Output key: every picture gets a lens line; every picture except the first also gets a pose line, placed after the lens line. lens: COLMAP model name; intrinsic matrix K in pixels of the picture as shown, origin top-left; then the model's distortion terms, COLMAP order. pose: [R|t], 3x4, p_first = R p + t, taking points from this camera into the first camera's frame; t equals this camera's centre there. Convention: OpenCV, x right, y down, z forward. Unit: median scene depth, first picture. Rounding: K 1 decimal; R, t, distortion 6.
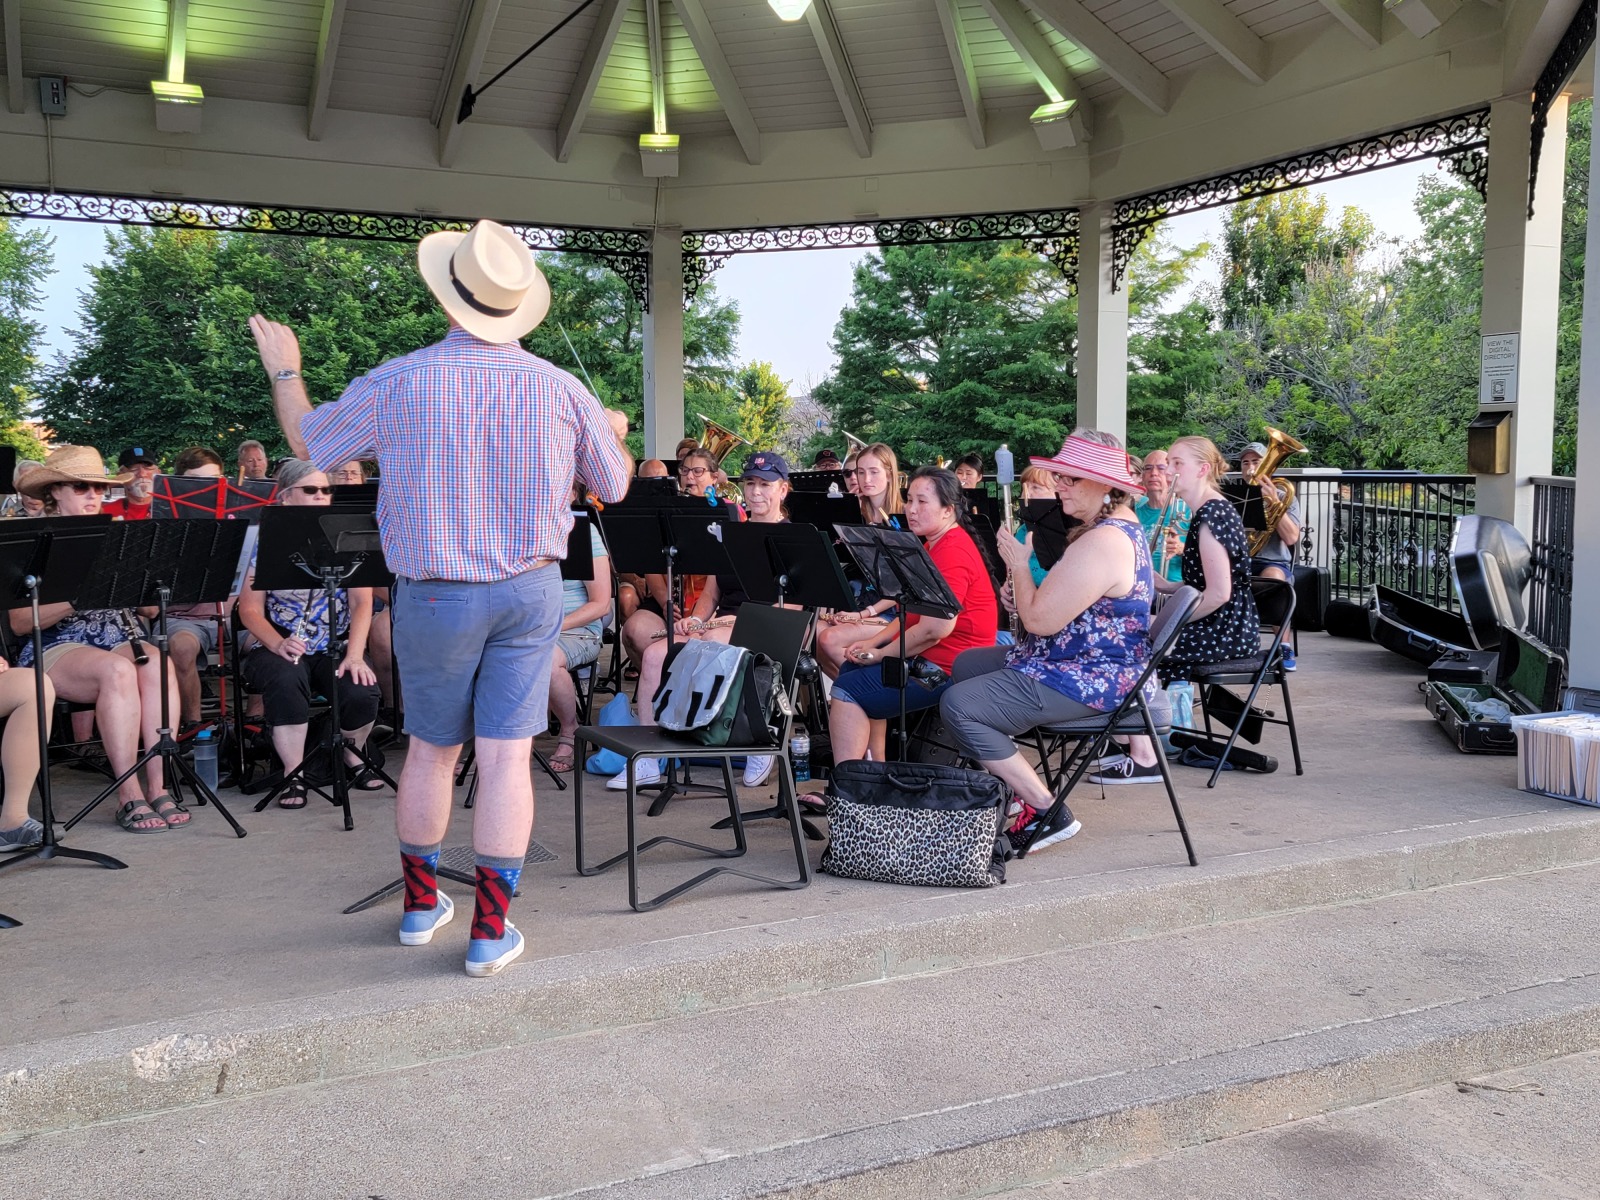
lens RADIAL K [[1525.0, 0, 800.0], [0, 1525.0, 600.0], [0, 0, 1]] dist [0.101412, -0.122594]
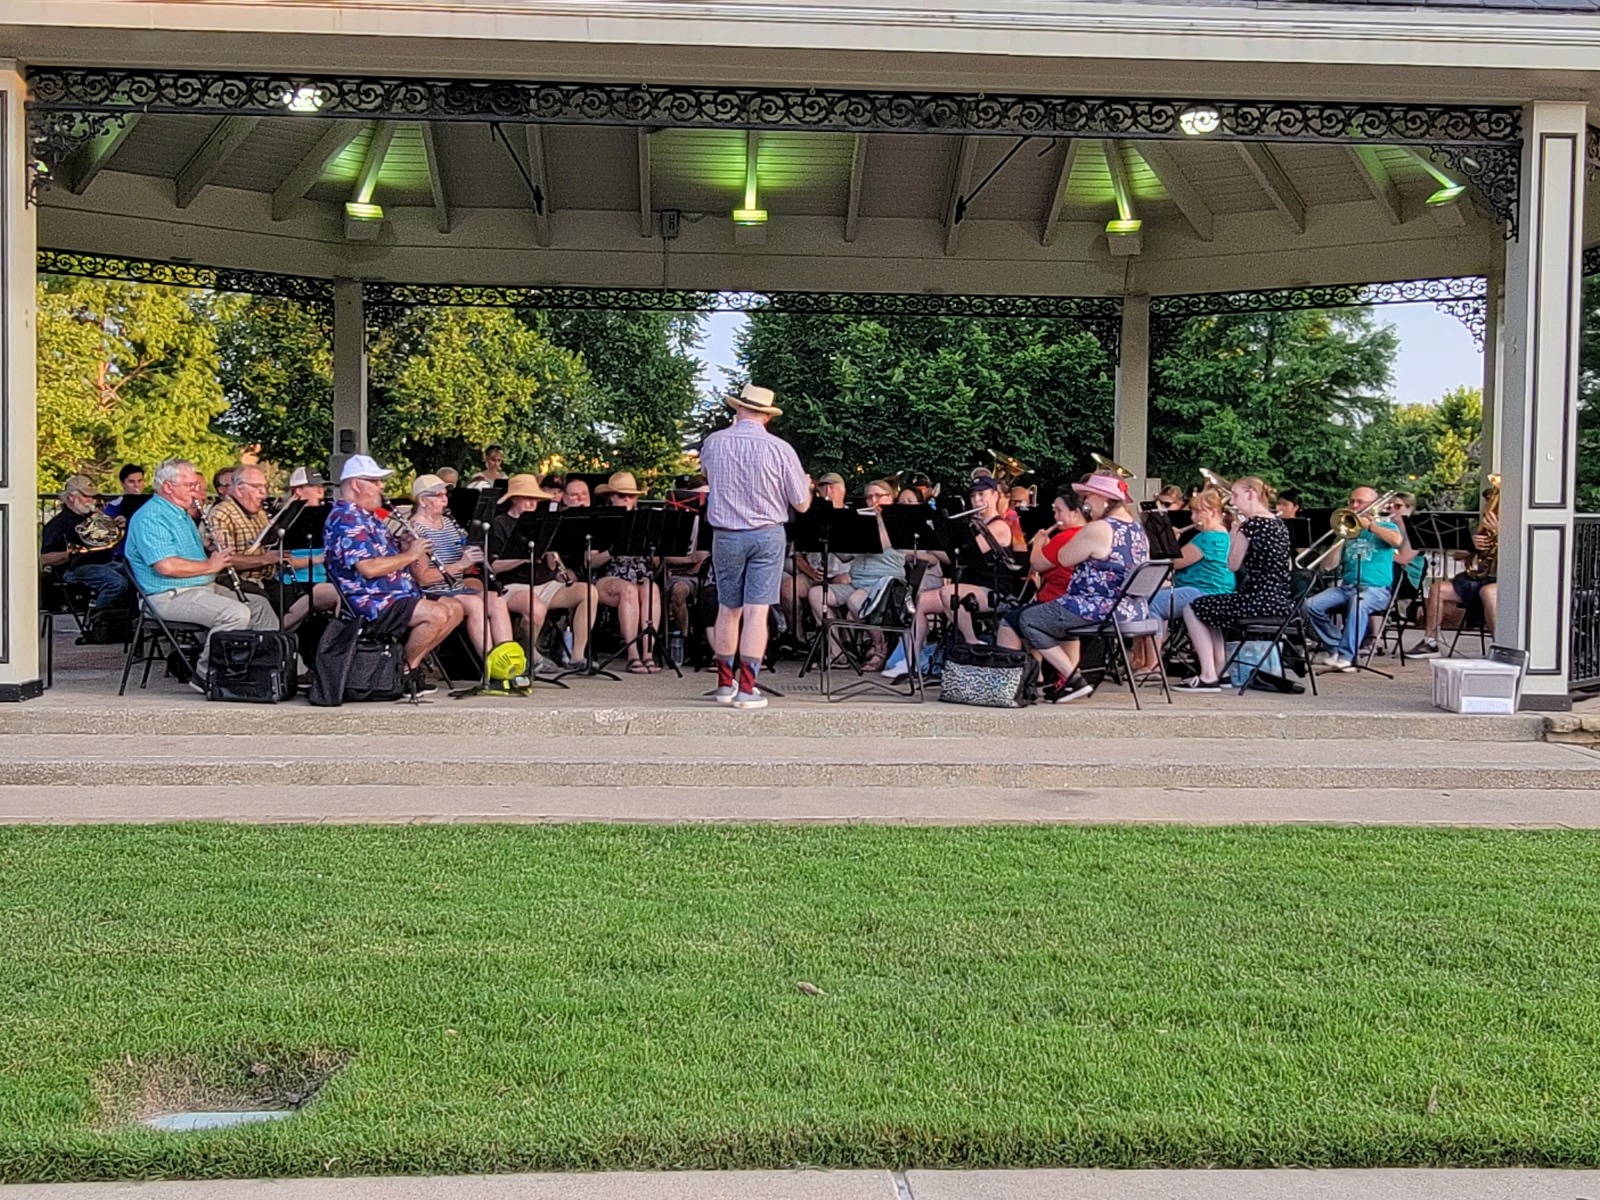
lens RADIAL K [[1839.3, 0, 845.6], [0, 1839.3, 597.7], [0, 0, 1]] dist [-0.044723, -0.004655]
pose [[0.927421, 0.038190, -0.372064, 0.288206], [-0.052498, 0.998217, -0.028398, 0.047030], [0.370317, 0.045869, 0.927772, -0.446133]]
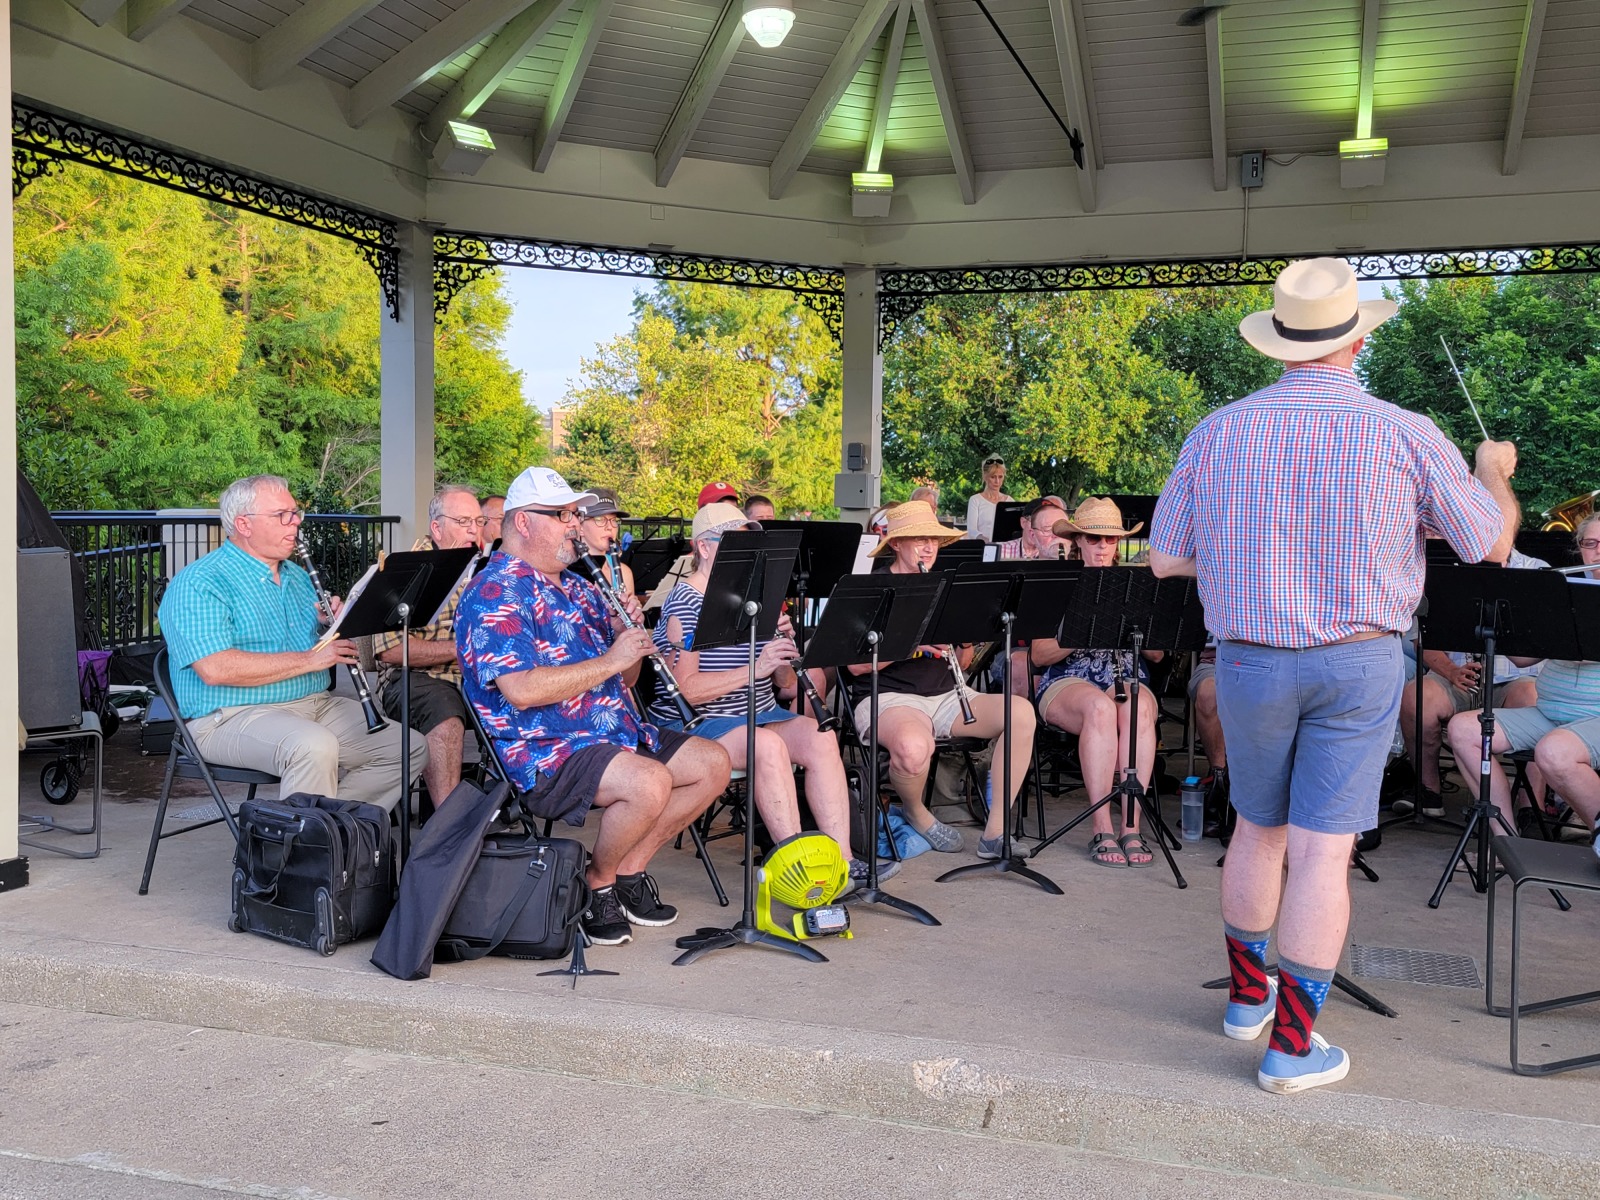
lens RADIAL K [[1533.9, 0, 821.1], [0, 1533.9, 578.2], [0, 0, 1]] dist [0.099527, -0.119743]
pose [[0.714295, 0.049841, -0.698067, 0.068979], [-0.081643, 0.996585, -0.012387, -0.006316], [0.695066, 0.065840, 0.715925, 0.046940]]
